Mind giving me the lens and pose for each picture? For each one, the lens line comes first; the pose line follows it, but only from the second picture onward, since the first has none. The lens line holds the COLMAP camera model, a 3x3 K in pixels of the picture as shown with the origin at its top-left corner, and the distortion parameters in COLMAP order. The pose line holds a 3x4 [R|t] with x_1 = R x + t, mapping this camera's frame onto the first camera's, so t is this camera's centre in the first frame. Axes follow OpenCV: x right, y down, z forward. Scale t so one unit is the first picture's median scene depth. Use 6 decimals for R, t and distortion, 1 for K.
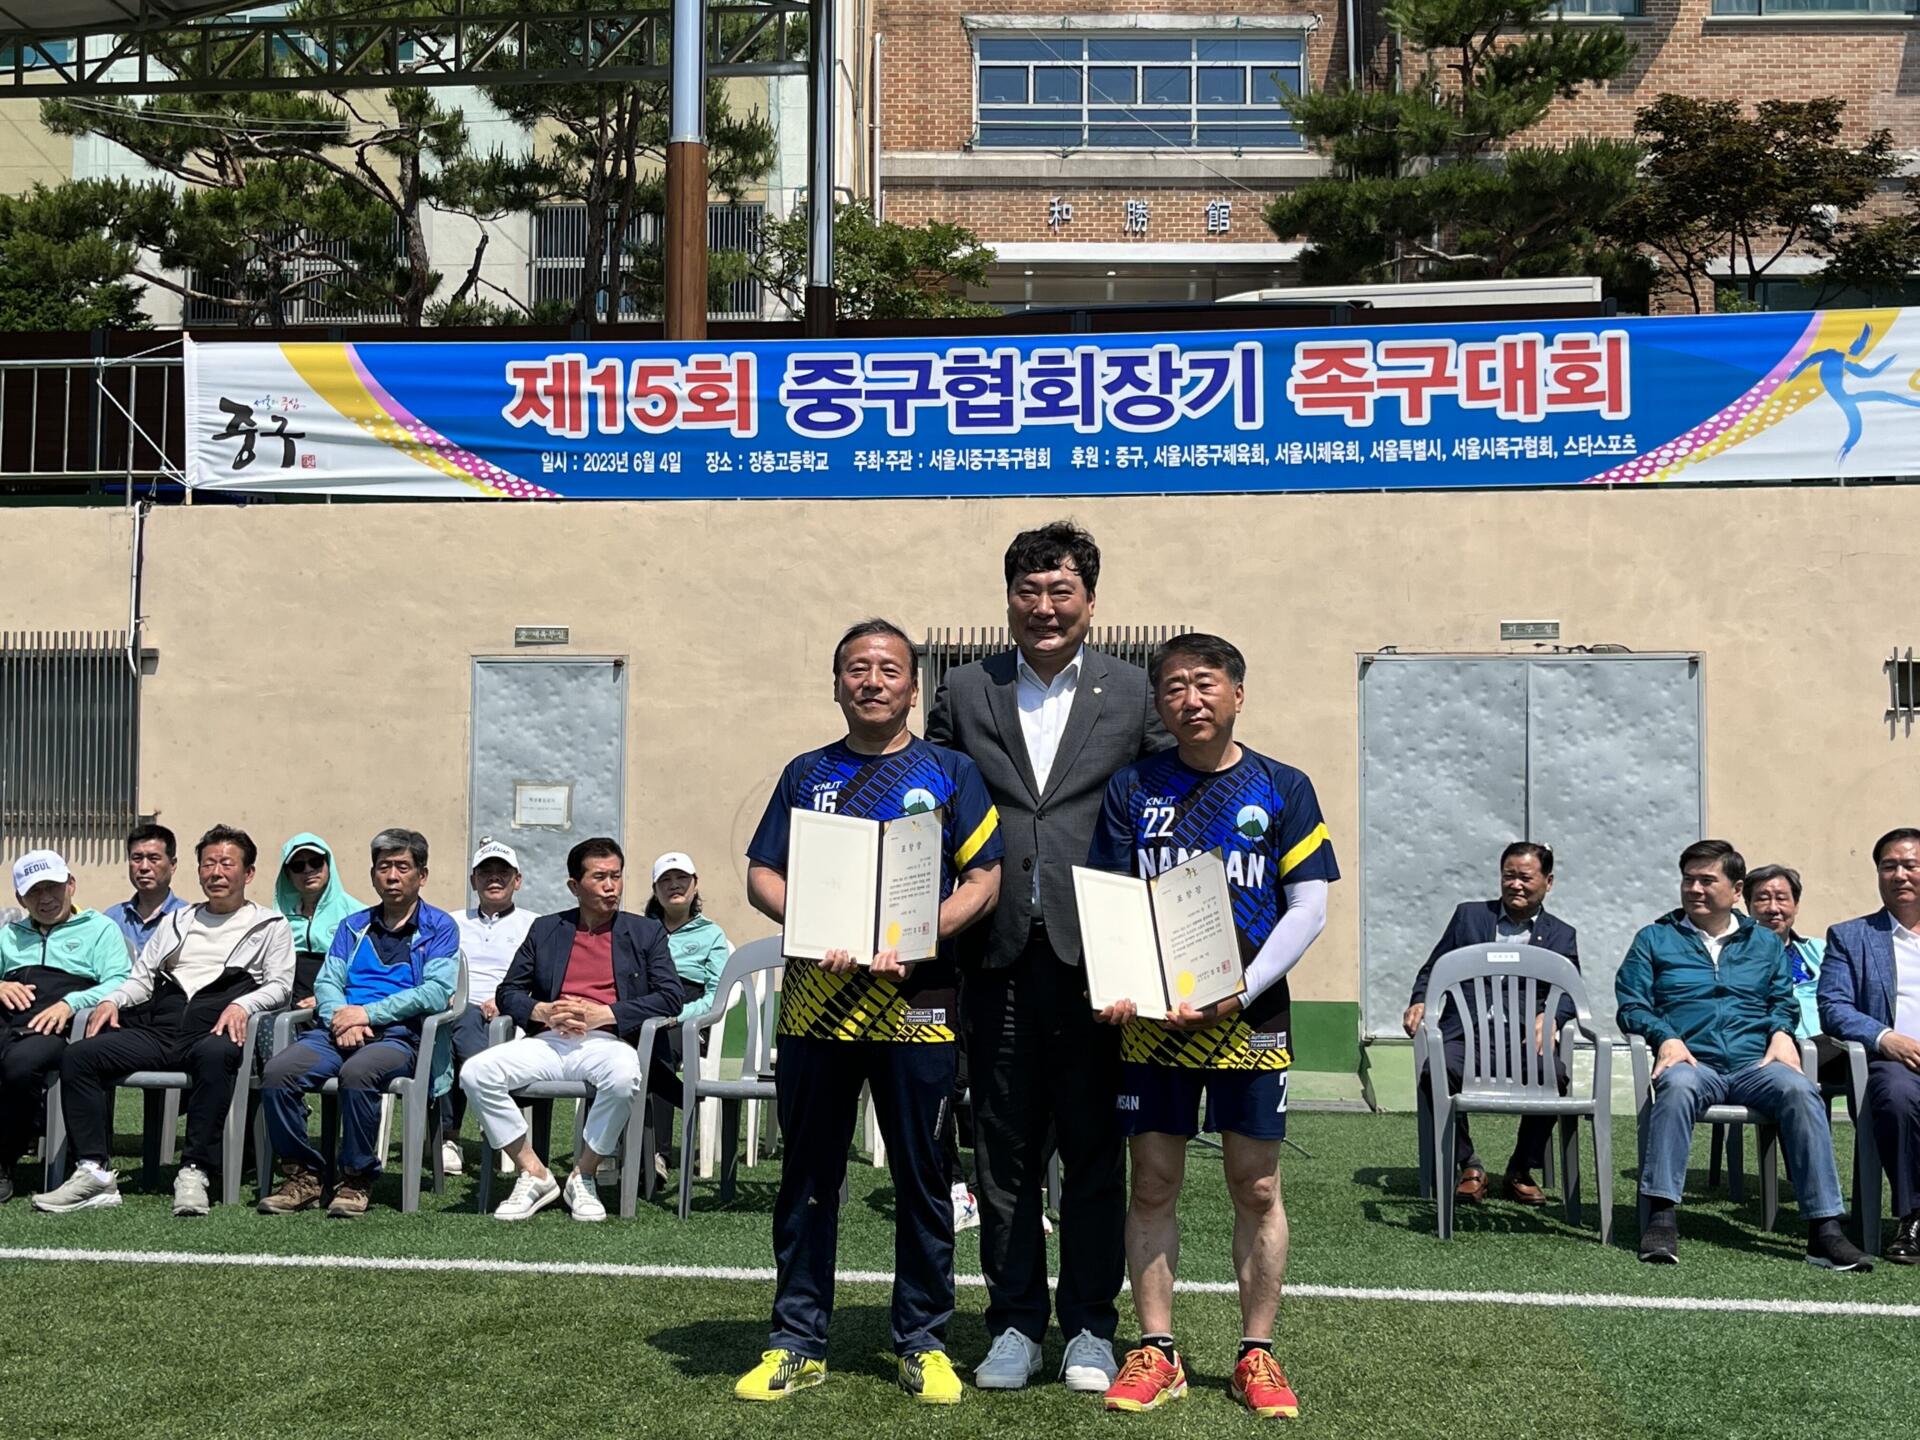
lens RADIAL K [[2446.8, 0, 960.0], [0, 2446.8, 720.0], [0, 0, 1]] dist [0.069783, -0.212134]
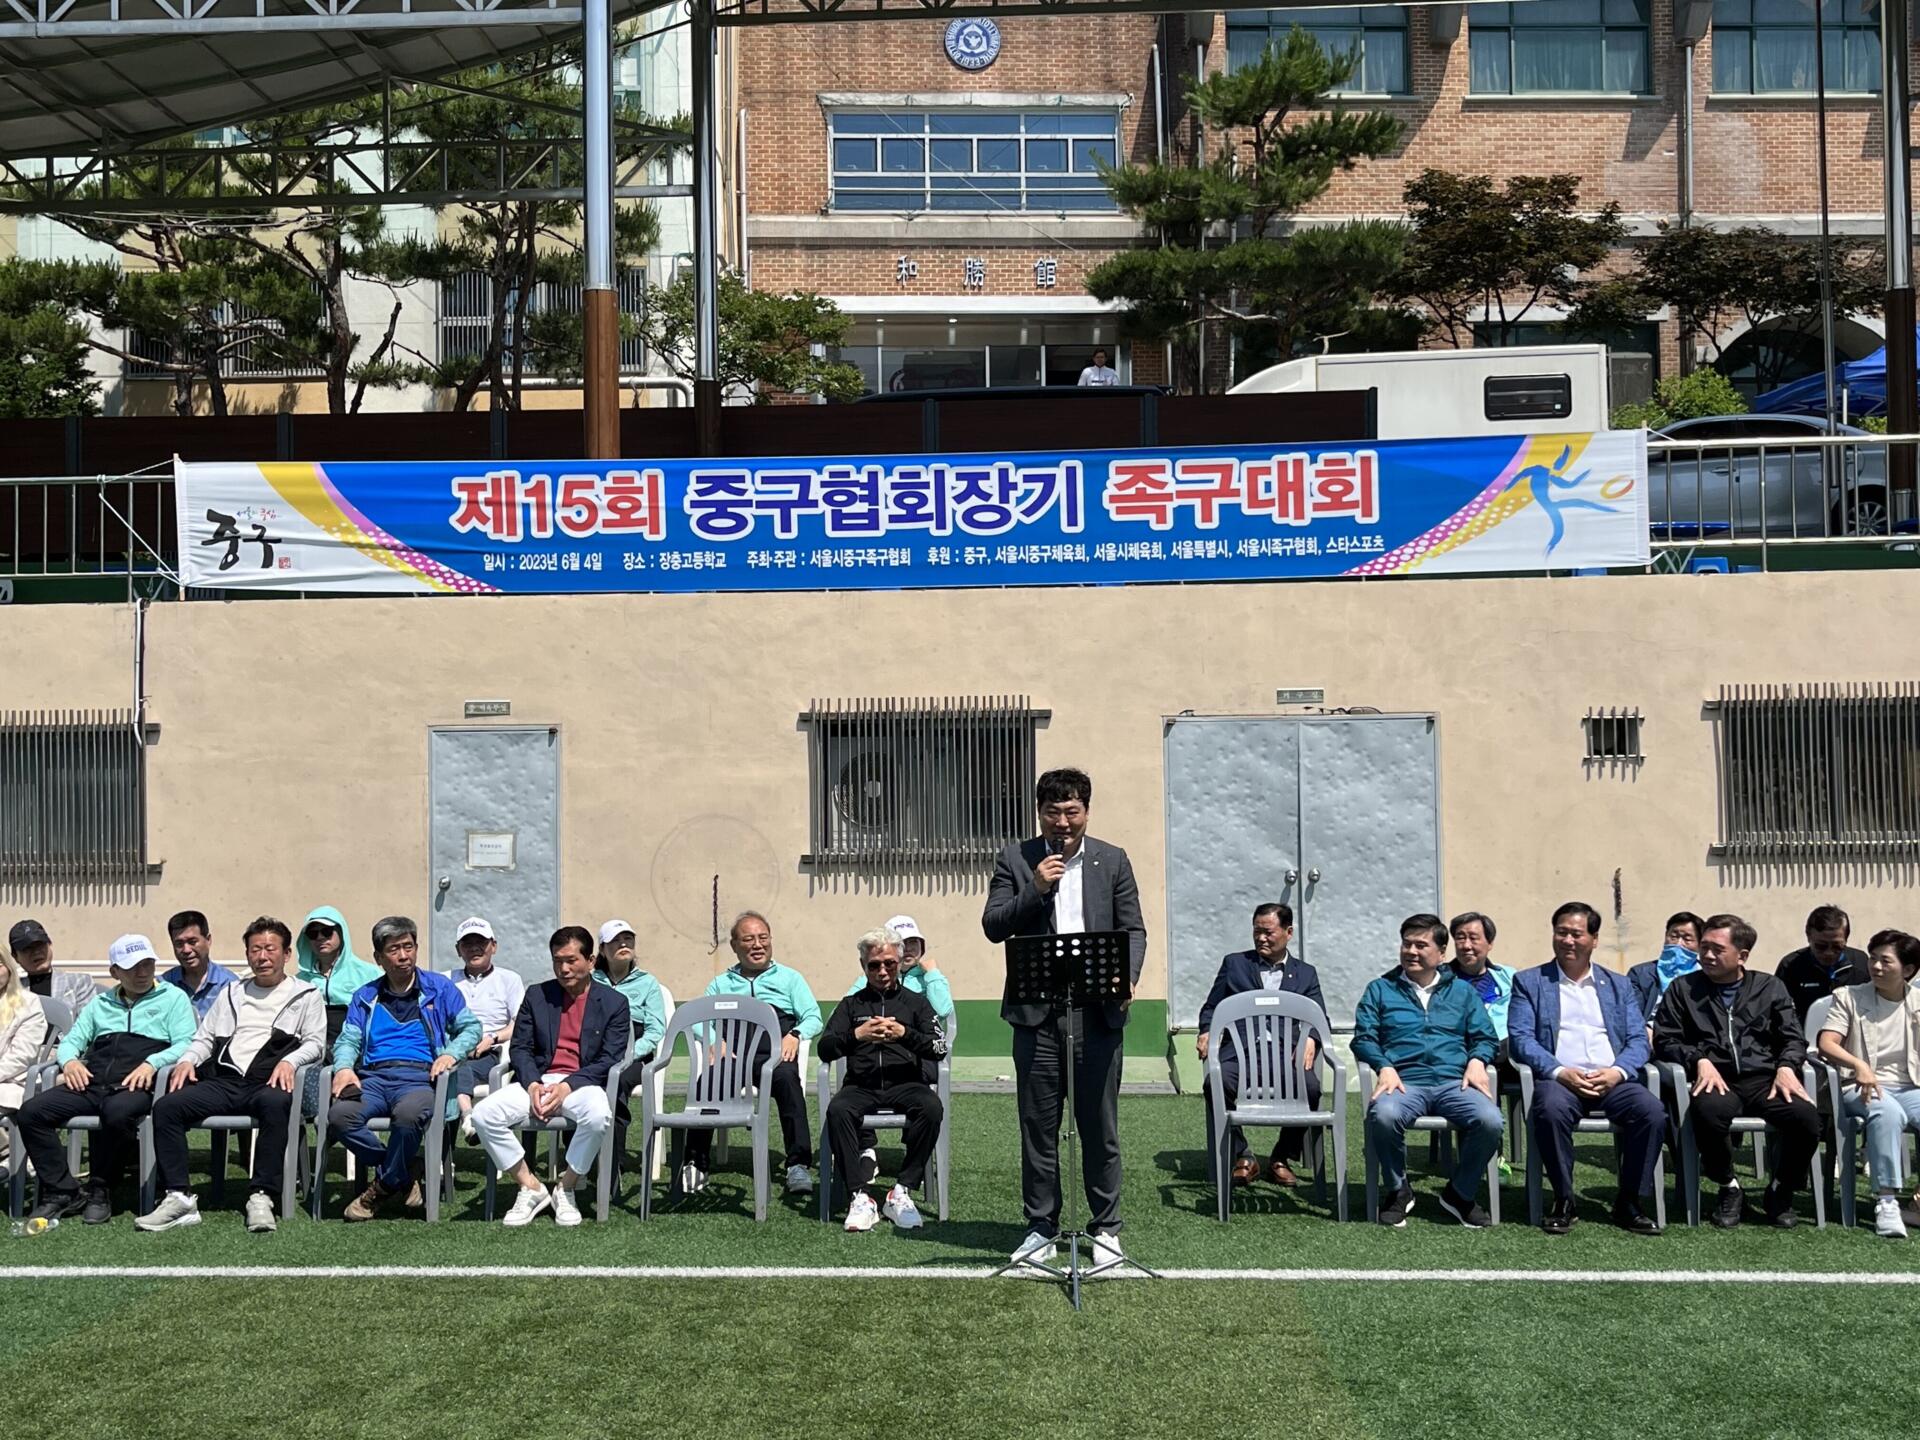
lens RADIAL K [[2263.7, 0, 961.4], [0, 2263.7, 735.5], [0, 0, 1]] dist [0.060895, -0.143020]
pose [[0.997788, -0.016006, 0.064519, -0.011392], [0.013957, 0.999388, 0.032081, -0.053440], [-0.064993, -0.031110, 0.997401, -0.121144]]
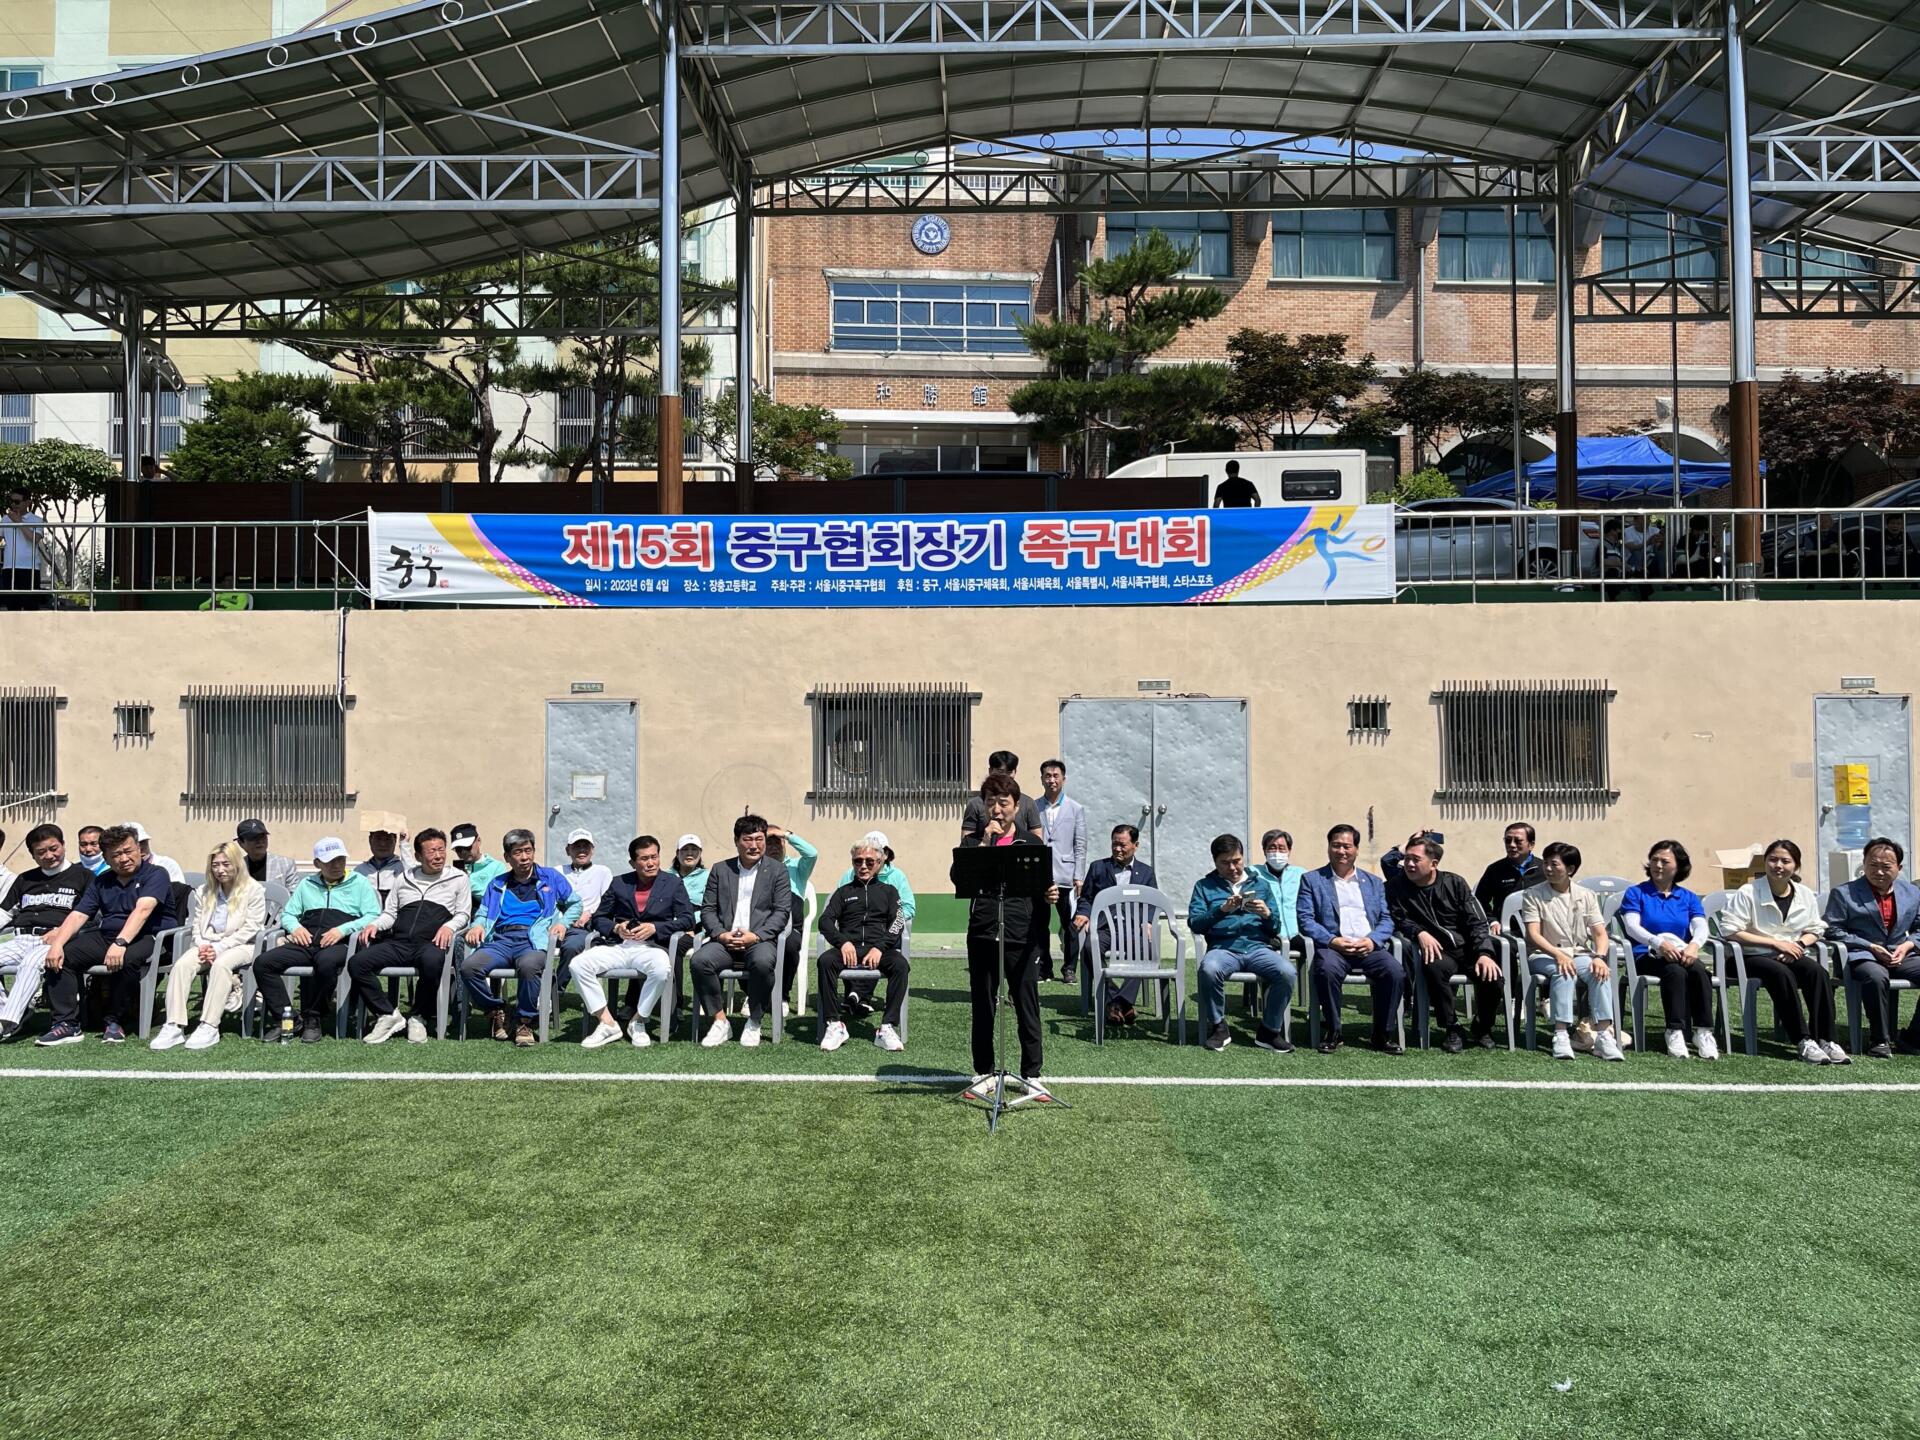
lens RADIAL K [[1560.5, 0, 960.0], [0, 1560.5, 720.0], [0, 0, 1]] dist [0.052408, -0.106331]
pose [[0.995756, -0.005197, 0.091889, -0.012293], [0.002216, 0.999469, 0.032511, -0.046520], [-0.092009, -0.032169, 0.995238, -0.111301]]
